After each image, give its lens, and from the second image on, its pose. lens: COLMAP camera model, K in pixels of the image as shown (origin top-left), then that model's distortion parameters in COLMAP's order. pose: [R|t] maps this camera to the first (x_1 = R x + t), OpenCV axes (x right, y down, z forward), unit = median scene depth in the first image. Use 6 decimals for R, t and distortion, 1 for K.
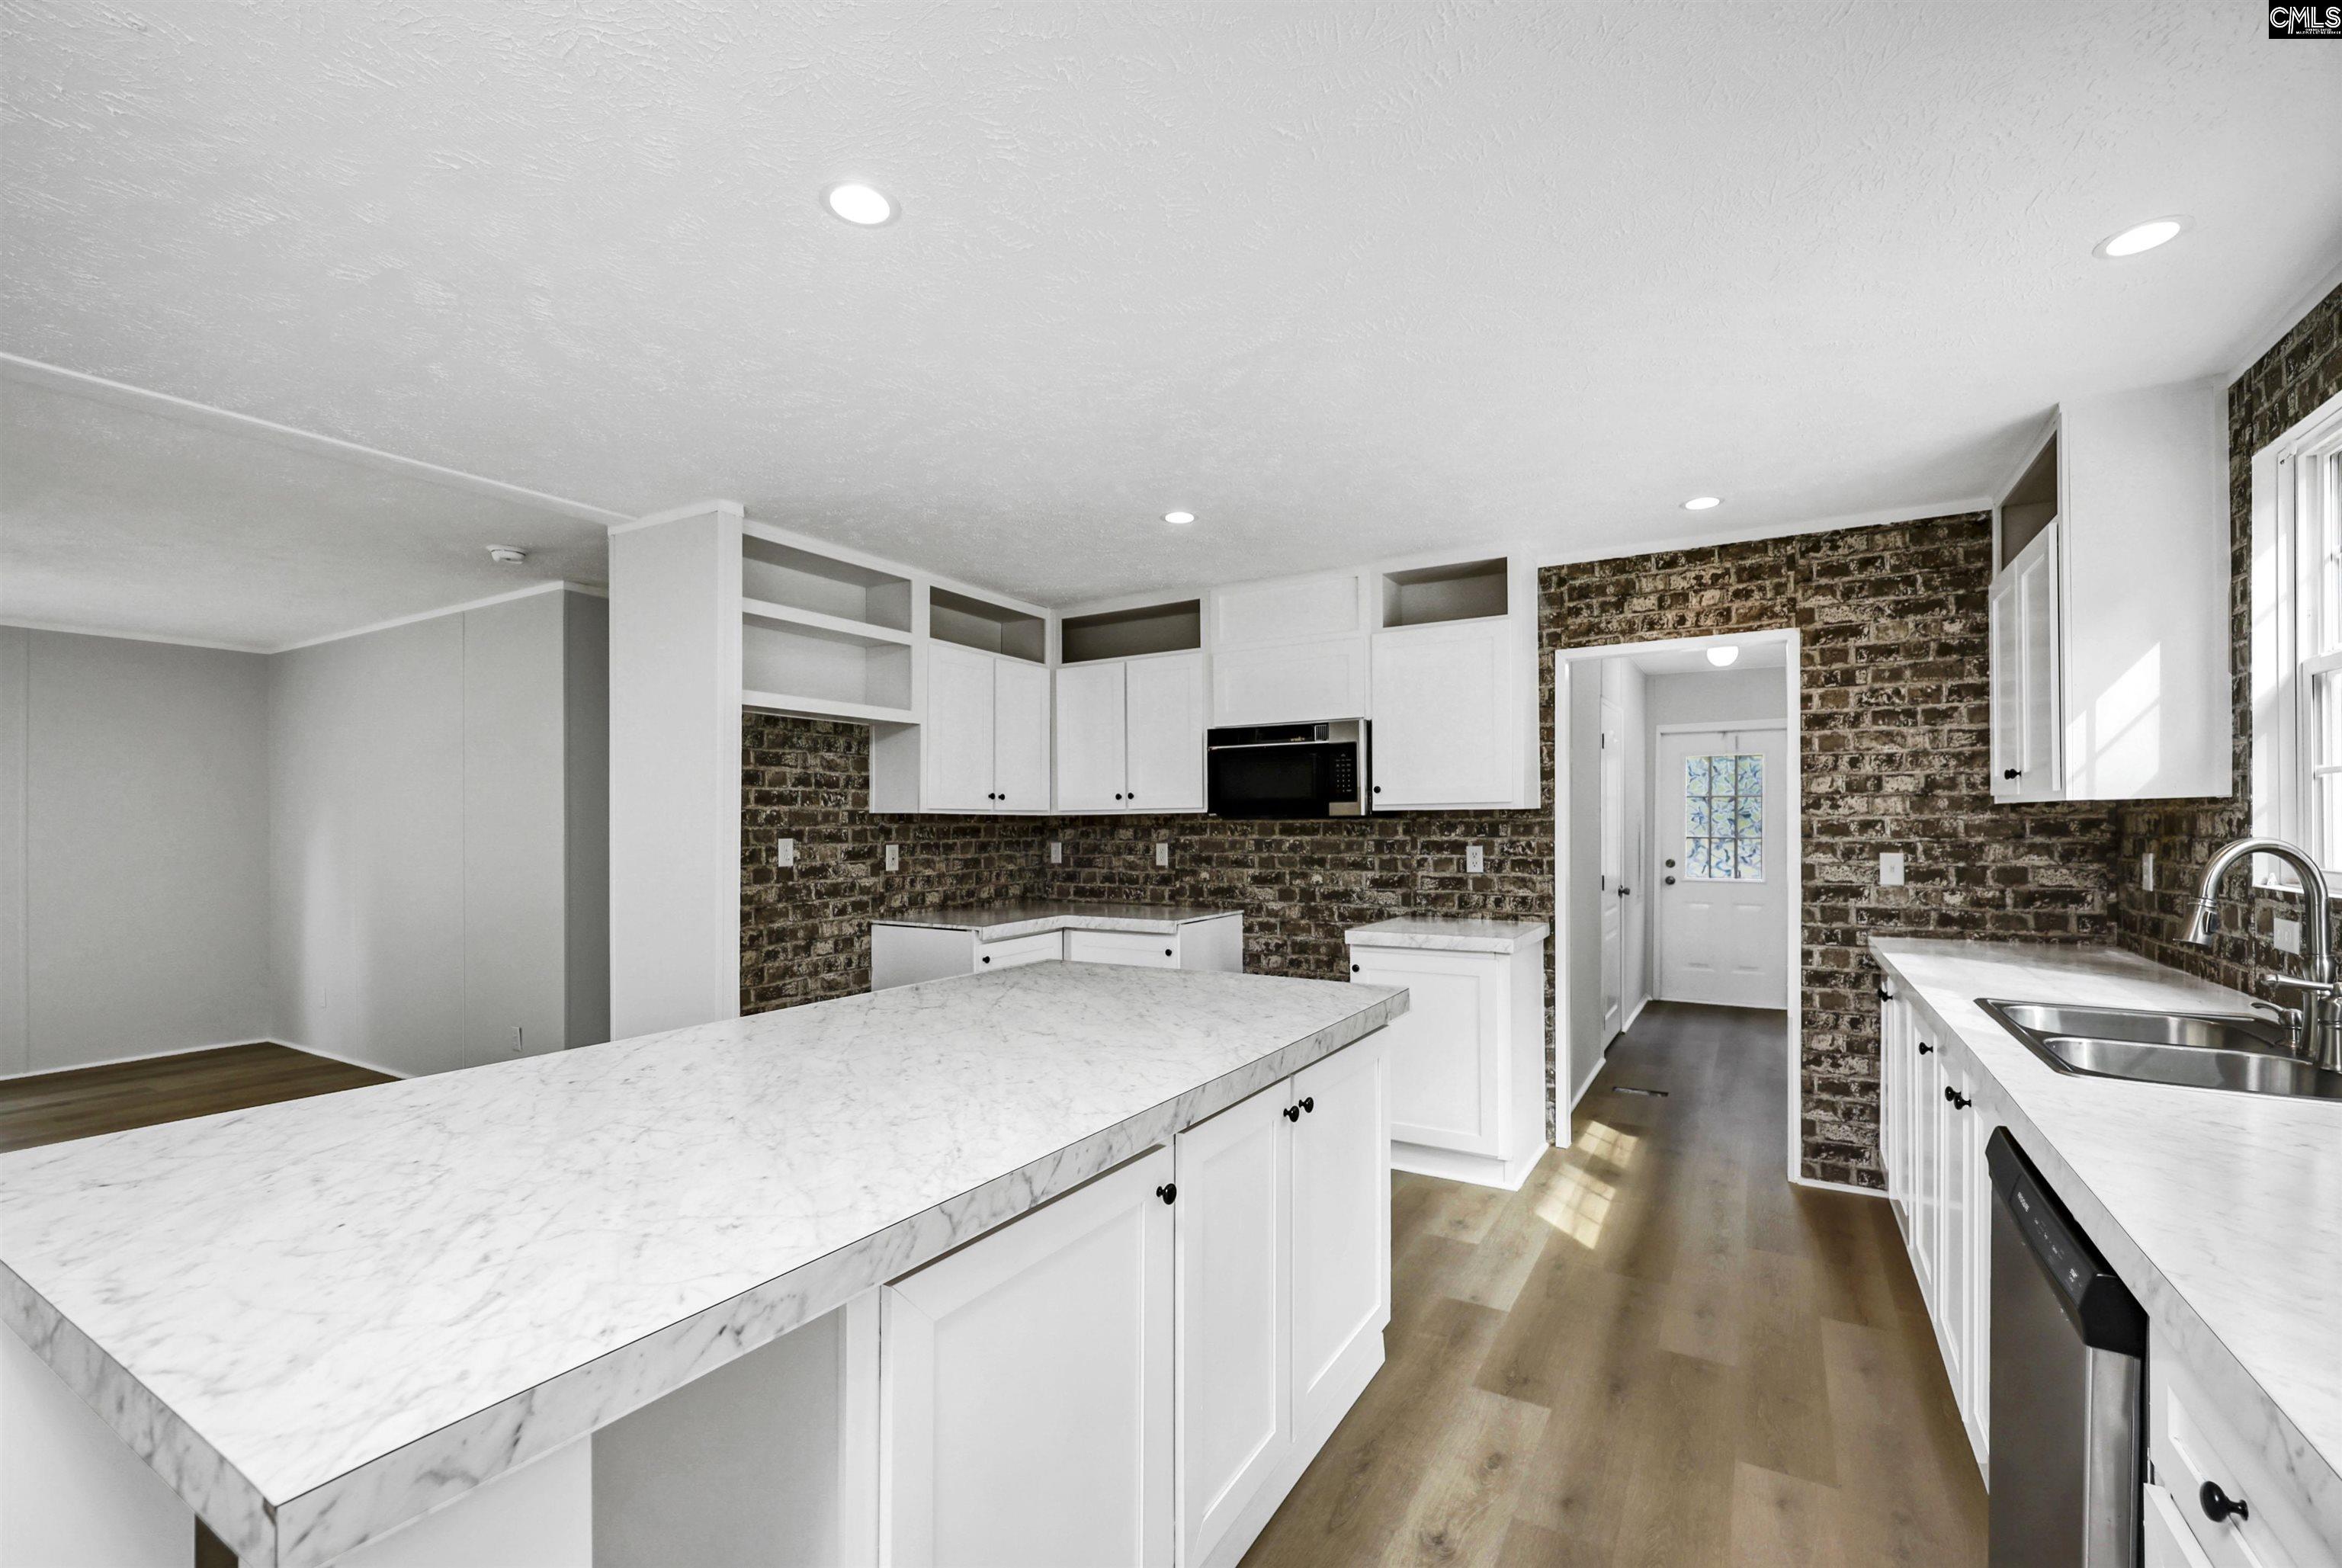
lens RADIAL K [[993.4, 0, 1176.6], [0, 993.4, 814.6], [0, 0, 1]] dist [-0.003045, 0.000418]
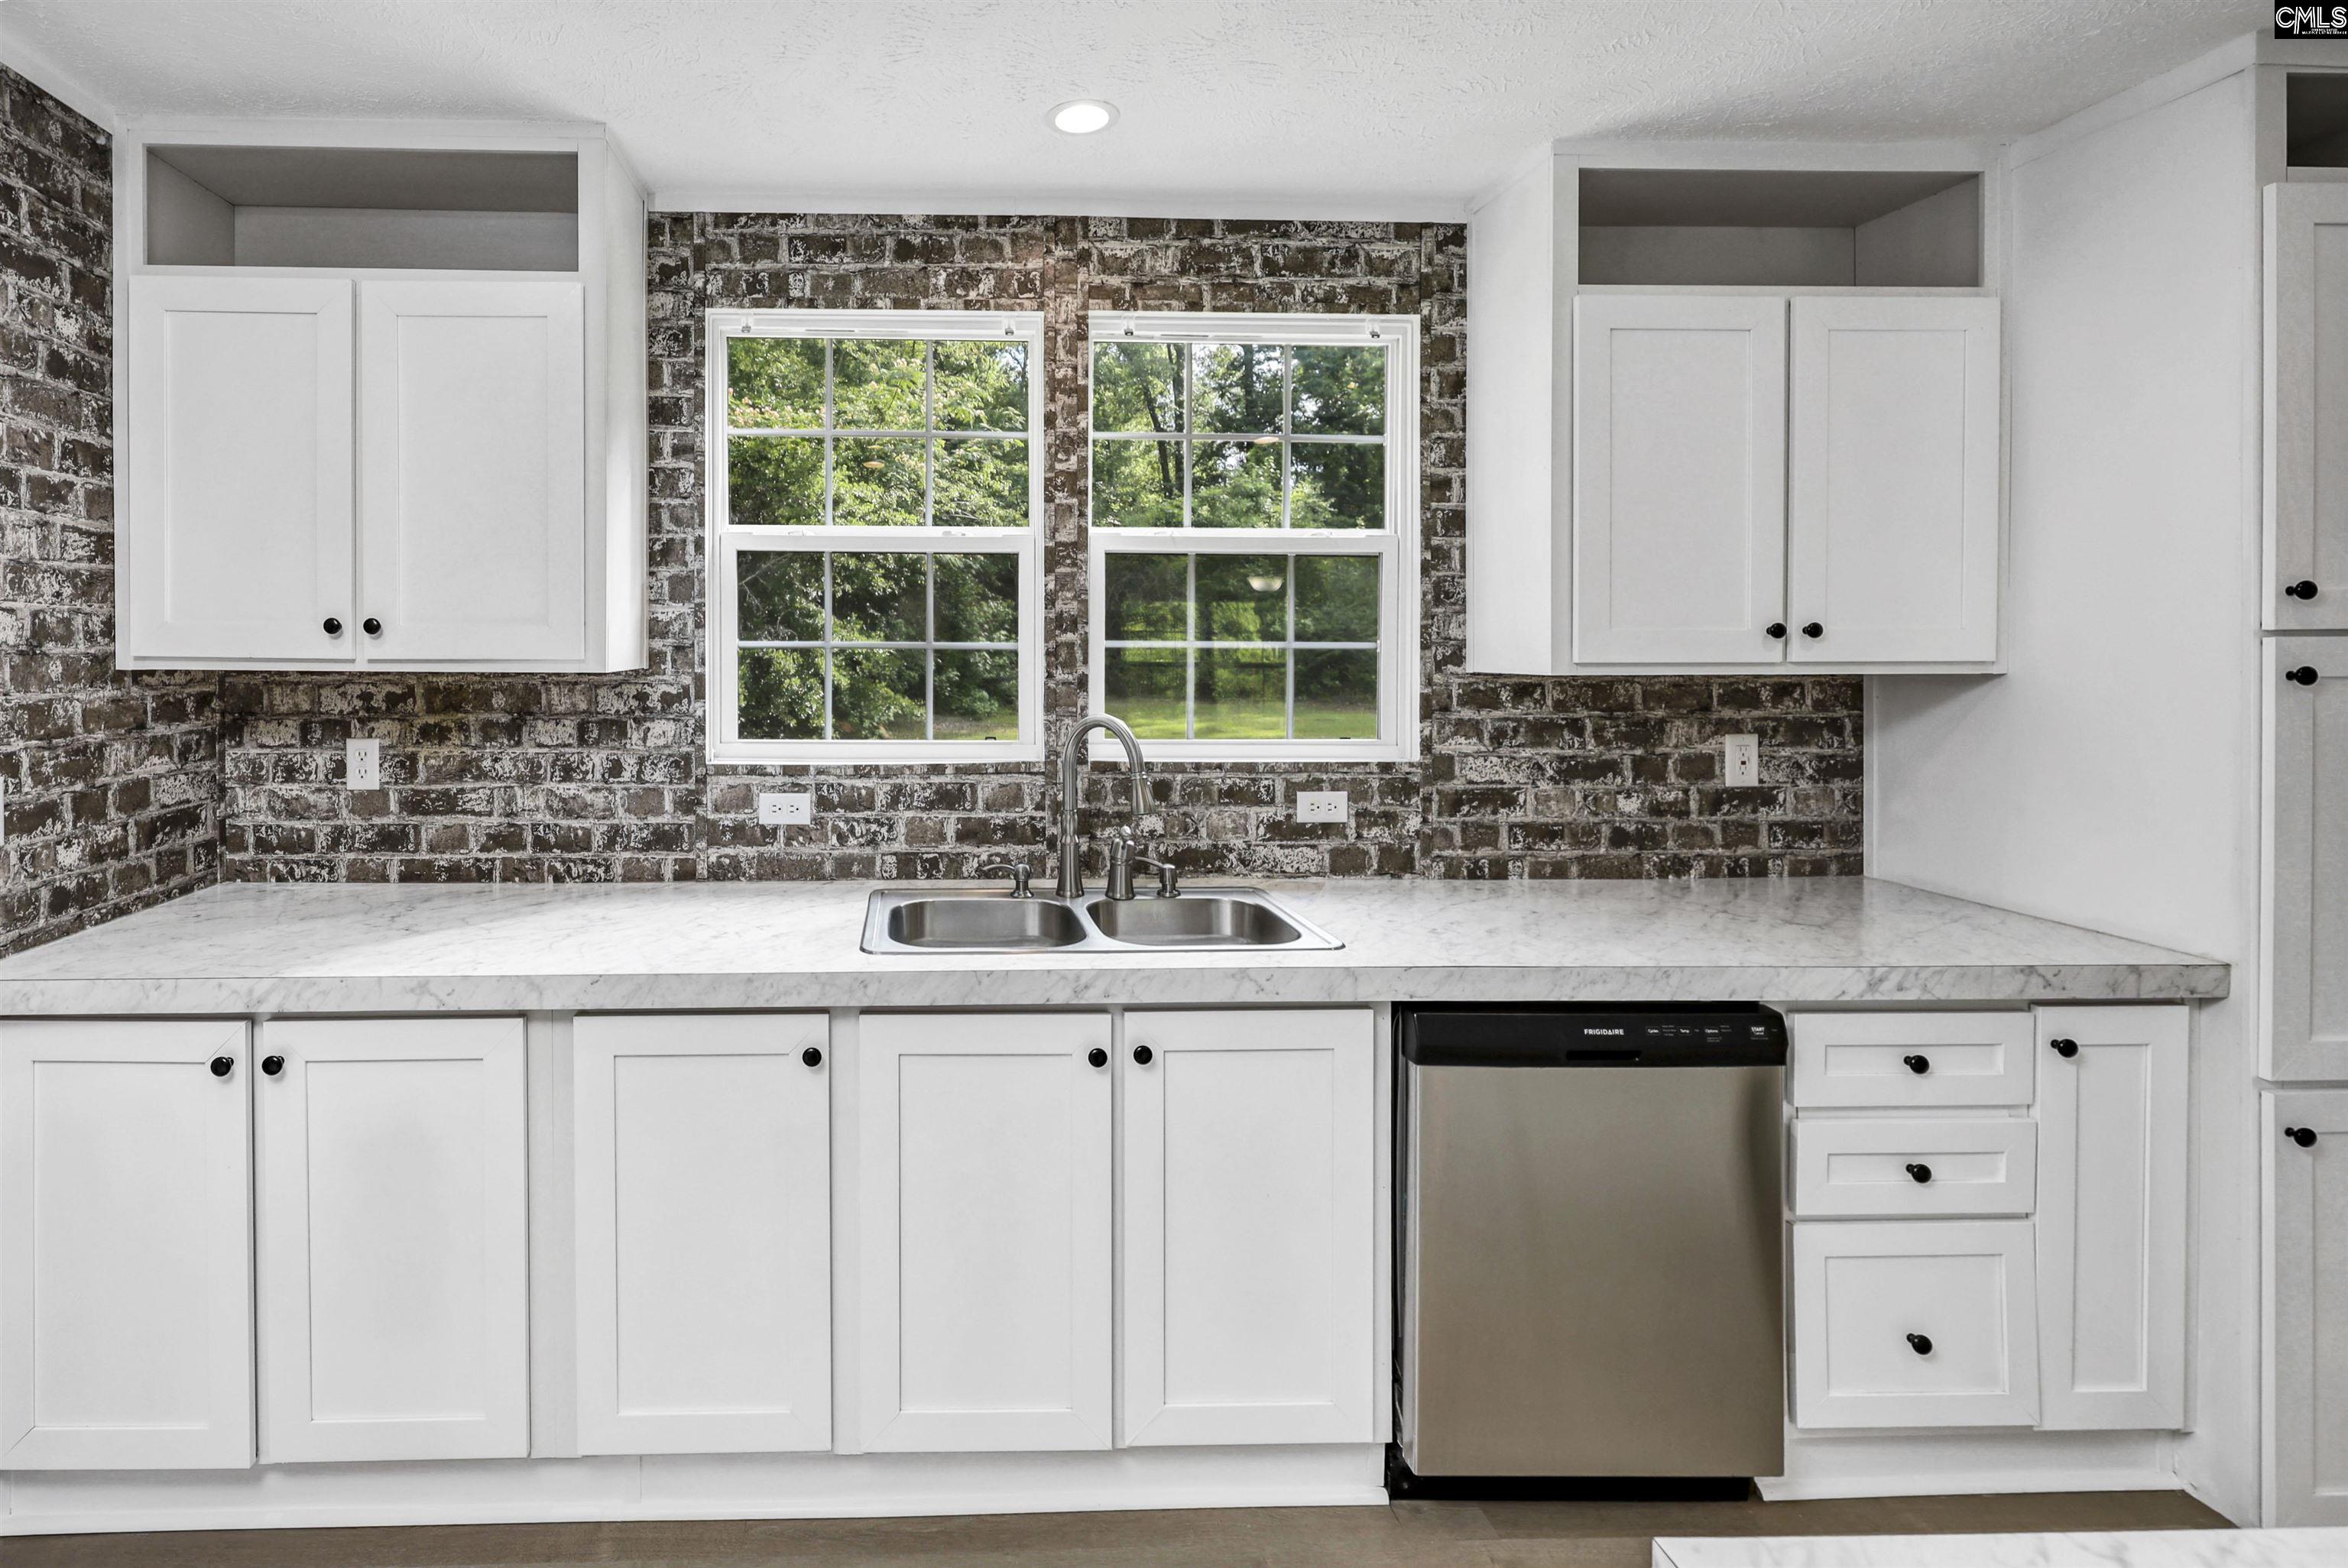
lens RADIAL K [[995.8, 0, 947.1], [0, 995.8, 659.2], [0, 0, 1]] dist [-0.003045, 0.000418]
pose [[-0.513813, -0.003704, 0.857894, 0.100142], [-0.005837, 0.999983, 0.000822, -0.018639], [-0.857883, -0.004585, -0.513825, 0.817852]]
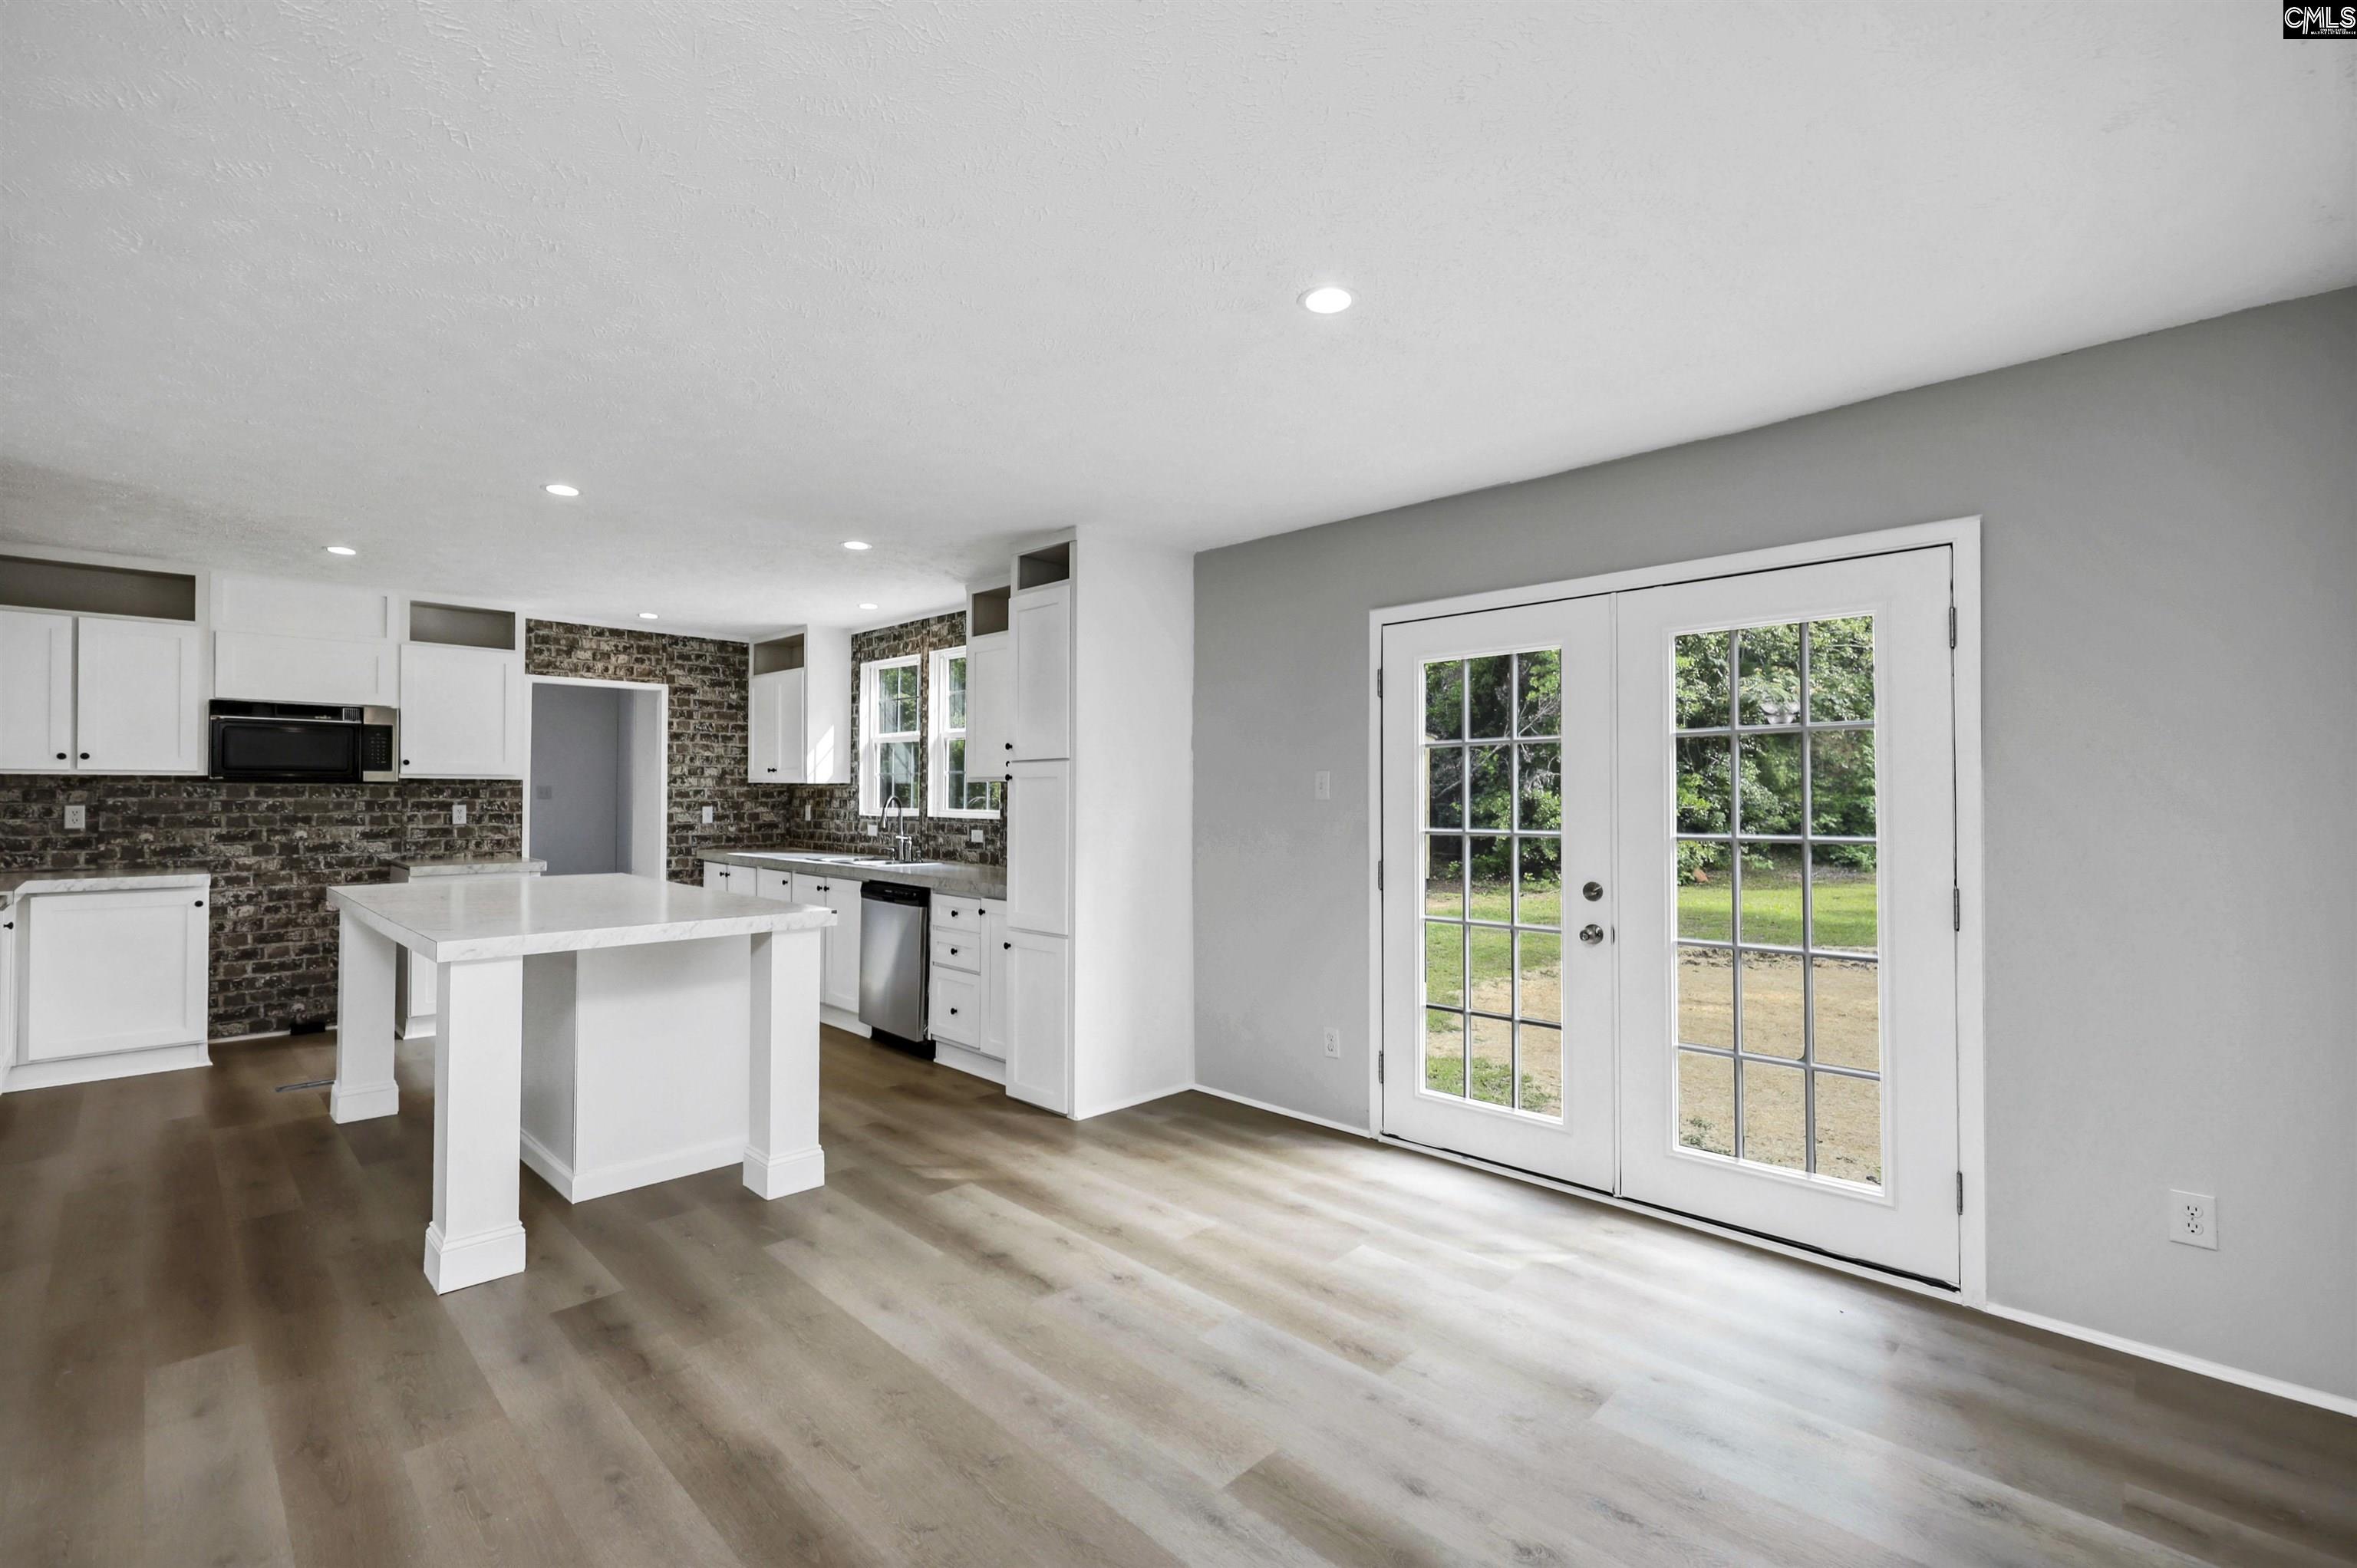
lens RADIAL K [[999.7, 0, 1150.1], [0, 999.7, 782.4], [0, 0, 1]] dist [-0.003045, 0.000418]
pose [[0.261043, 0.018378, 0.965152, -0.929878], [-0.016367, 0.999759, -0.014610, 0.005218], [-0.965188, -0.011982, 0.261281, -0.354258]]
